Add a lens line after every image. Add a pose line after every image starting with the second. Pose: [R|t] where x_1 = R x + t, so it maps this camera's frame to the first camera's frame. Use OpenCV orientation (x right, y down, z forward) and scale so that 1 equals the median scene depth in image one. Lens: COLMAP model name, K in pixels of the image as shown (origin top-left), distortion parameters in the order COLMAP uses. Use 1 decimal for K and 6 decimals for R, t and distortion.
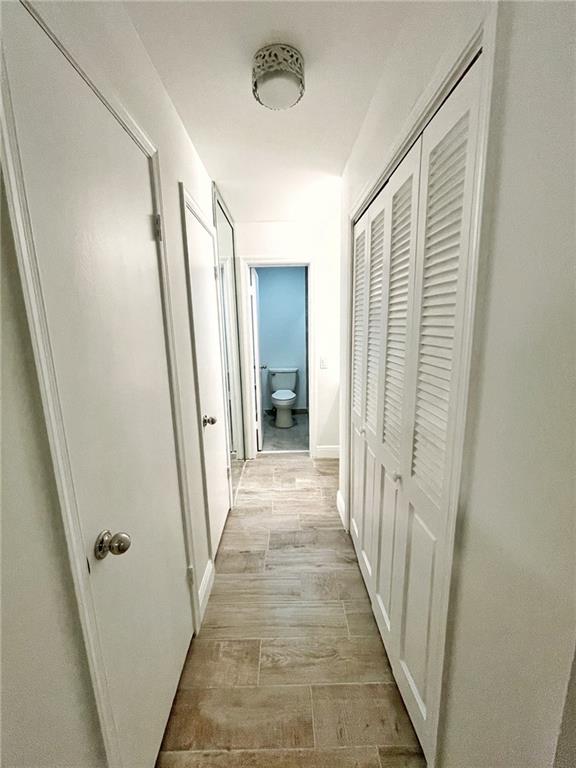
lens RADIAL K [[311.9, 0, 287.8], [0, 311.9, 383.4], [0, 0, 1]] dist [-0.001822, 0.000527]
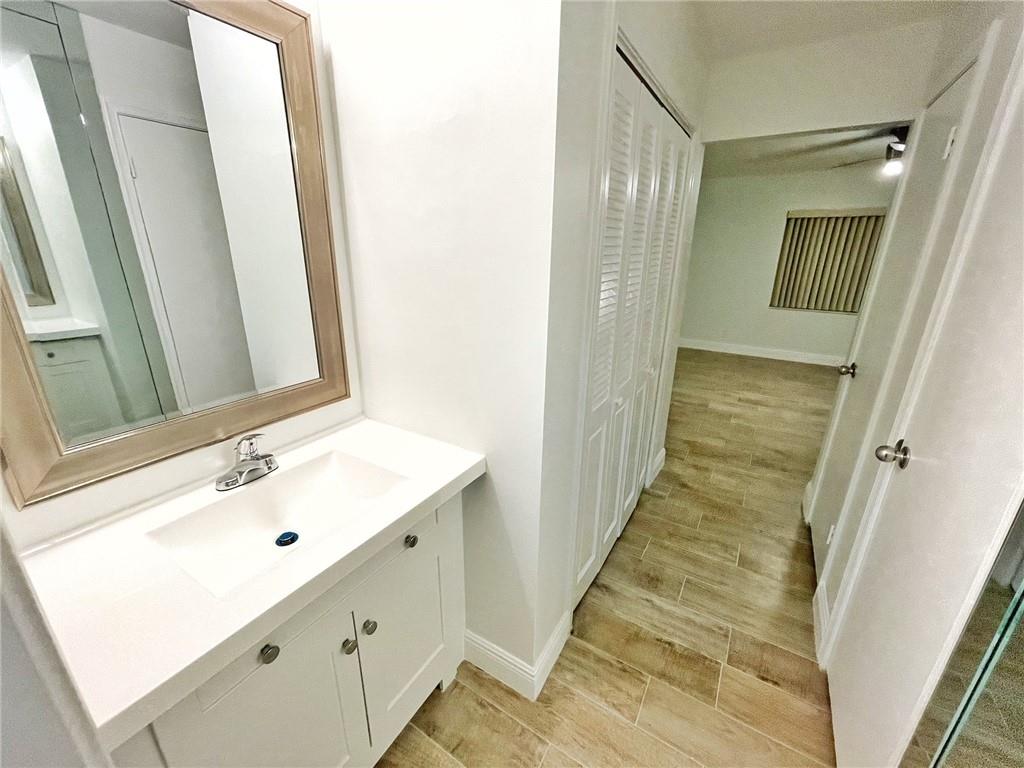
lens RADIAL K [[415.9, 0, 510.3], [0, 415.9, 384.4], [0, 0, 1]] dist [-0.001822, 0.000527]
pose [[-0.840446, -0.162005, 0.517112, -0.046662], [0.107589, 0.885383, 0.452241, -0.308866], [-0.531108, 0.435720, -0.726686, 1.498233]]
